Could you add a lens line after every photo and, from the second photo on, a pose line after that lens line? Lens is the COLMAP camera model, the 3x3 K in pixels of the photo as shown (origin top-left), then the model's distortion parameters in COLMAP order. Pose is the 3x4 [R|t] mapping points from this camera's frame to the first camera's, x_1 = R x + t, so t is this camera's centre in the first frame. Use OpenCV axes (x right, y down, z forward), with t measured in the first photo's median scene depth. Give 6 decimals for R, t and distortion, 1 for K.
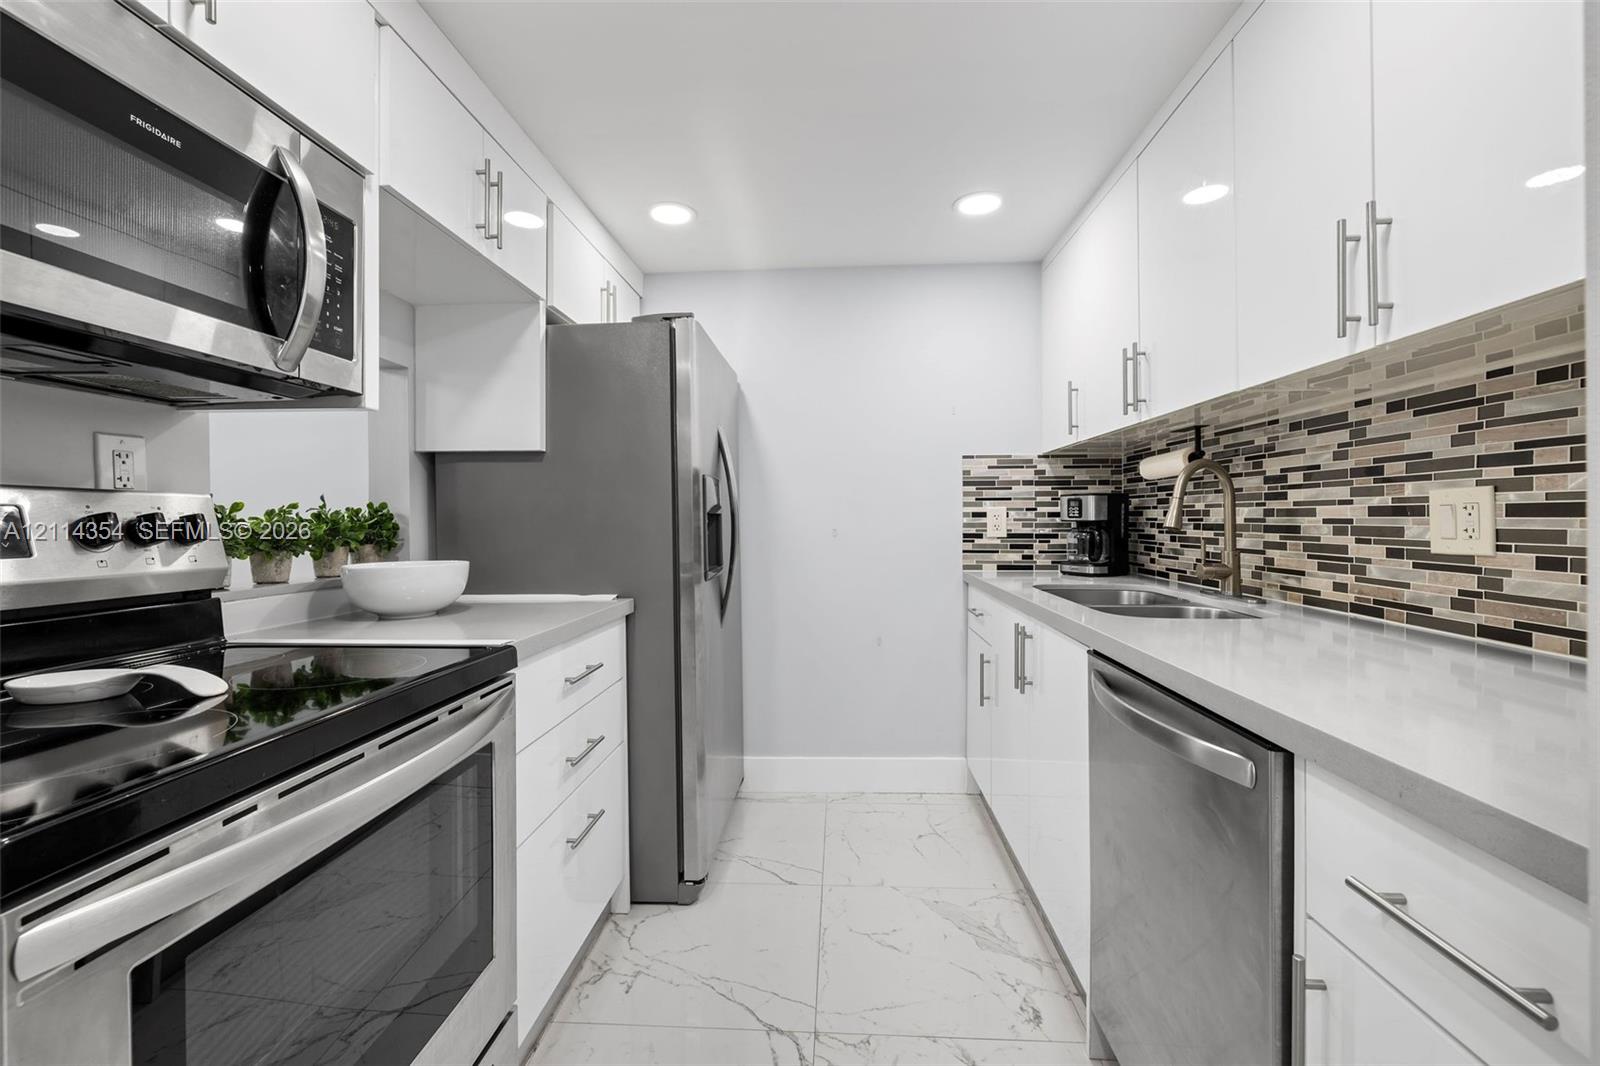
lens RADIAL K [[675.0, 0, 813.1], [0, 675.0, 509.9], [0, 0, 1]] dist [0.003524, -0.000741]
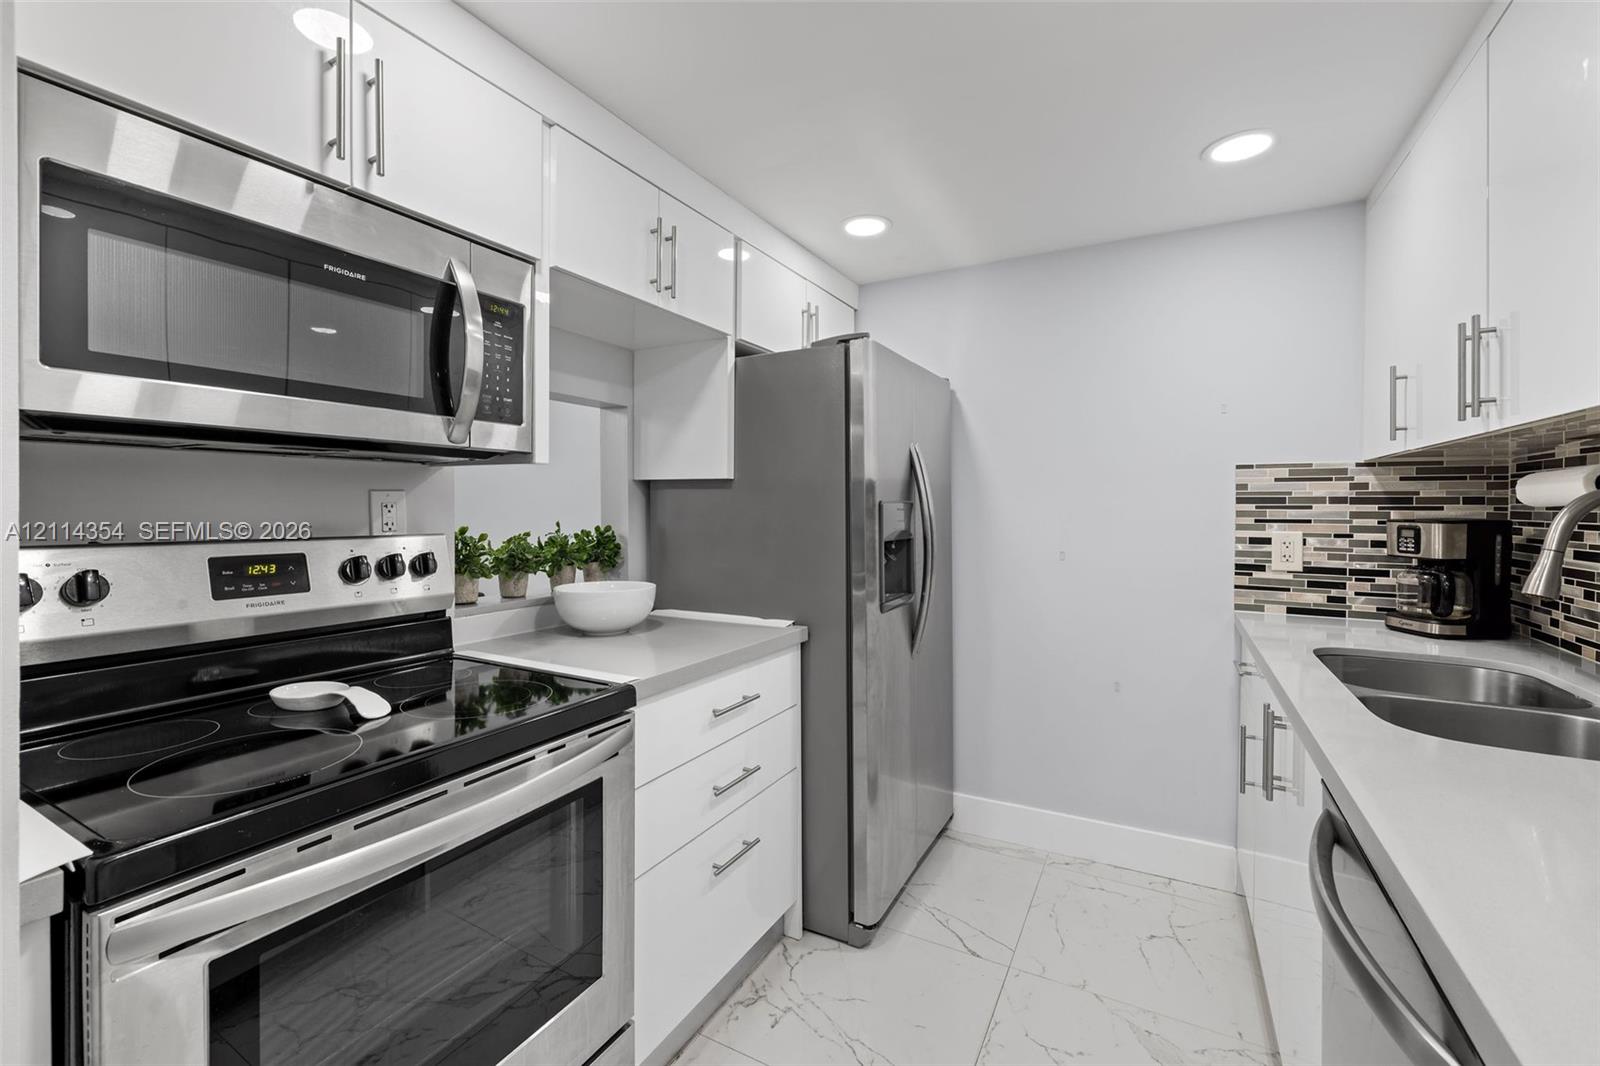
lens RADIAL K [[675.0, 0, 788.4], [0, 675.0, 509.6], [0, 0, 1]] dist [0.003524, -0.000741]
pose [[0.902922, 0.008643, -0.429718, 0.142829], [-0.005475, 0.999948, 0.008609, -0.052950], [0.429770, -0.005420, 0.902922, 0.091609]]
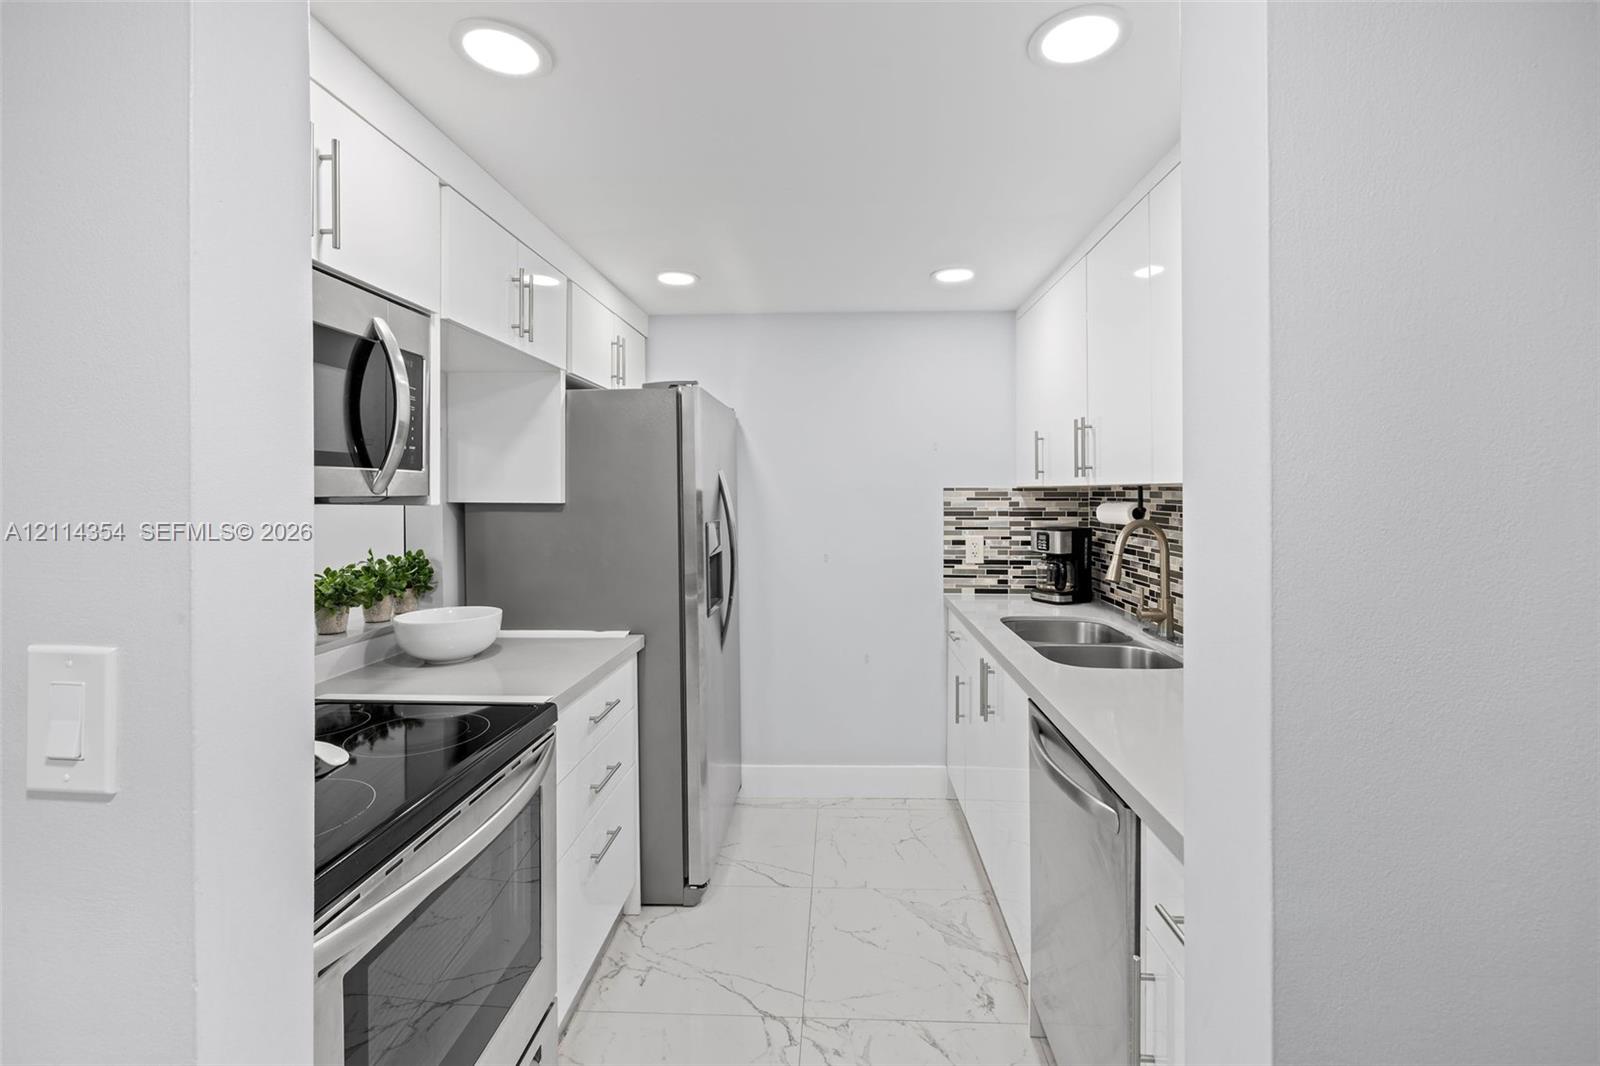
lens RADIAL K [[675.0, 0, 820.2], [0, 675.0, 499.2], [0, 0, 1]] dist [0.003524, -0.000741]
pose [[0.999911, 0.000694, 0.013342, 0.013017], [-0.000704, 1.000000, 0.000699, -0.102517], [-0.013341, -0.000708, 0.999911, -0.138564]]
